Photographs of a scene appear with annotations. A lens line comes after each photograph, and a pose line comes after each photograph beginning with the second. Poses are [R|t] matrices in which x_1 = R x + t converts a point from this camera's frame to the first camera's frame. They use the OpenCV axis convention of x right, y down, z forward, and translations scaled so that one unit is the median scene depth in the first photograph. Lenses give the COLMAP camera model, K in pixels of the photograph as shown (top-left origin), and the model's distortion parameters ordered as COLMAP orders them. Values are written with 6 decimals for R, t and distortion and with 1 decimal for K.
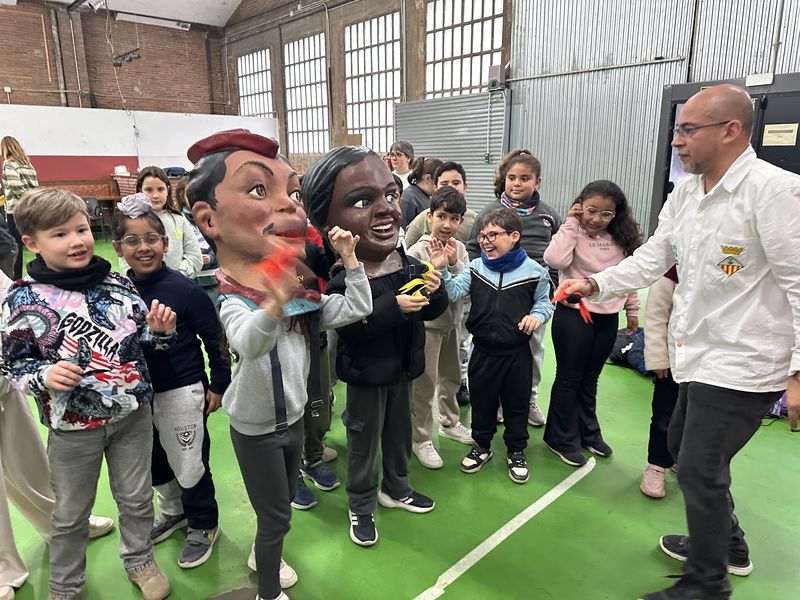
lens RADIAL K [[579.9, 0, 400.0], [0, 579.9, 300.0], [0, 0, 1]] dist [0.009871, -0.002880]
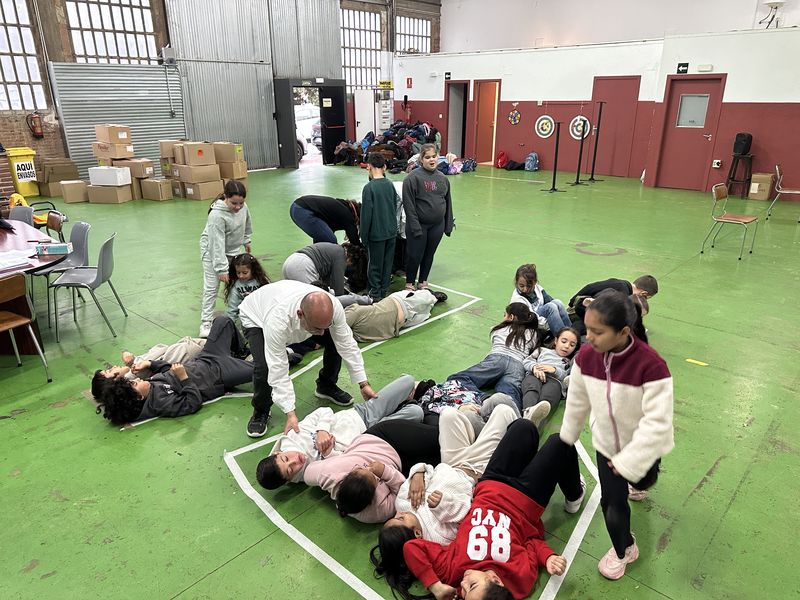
lens RADIAL K [[549.4, 0, 400.0], [0, 549.4, 300.0], [0, 0, 1]] dist [-0.005808, -0.001752]
pose [[-0.162352, -0.337965, 0.927050, -1.246140], [0.241165, 0.897431, 0.369401, -0.185253], [-0.956808, 0.283545, -0.064194, 0.642390]]
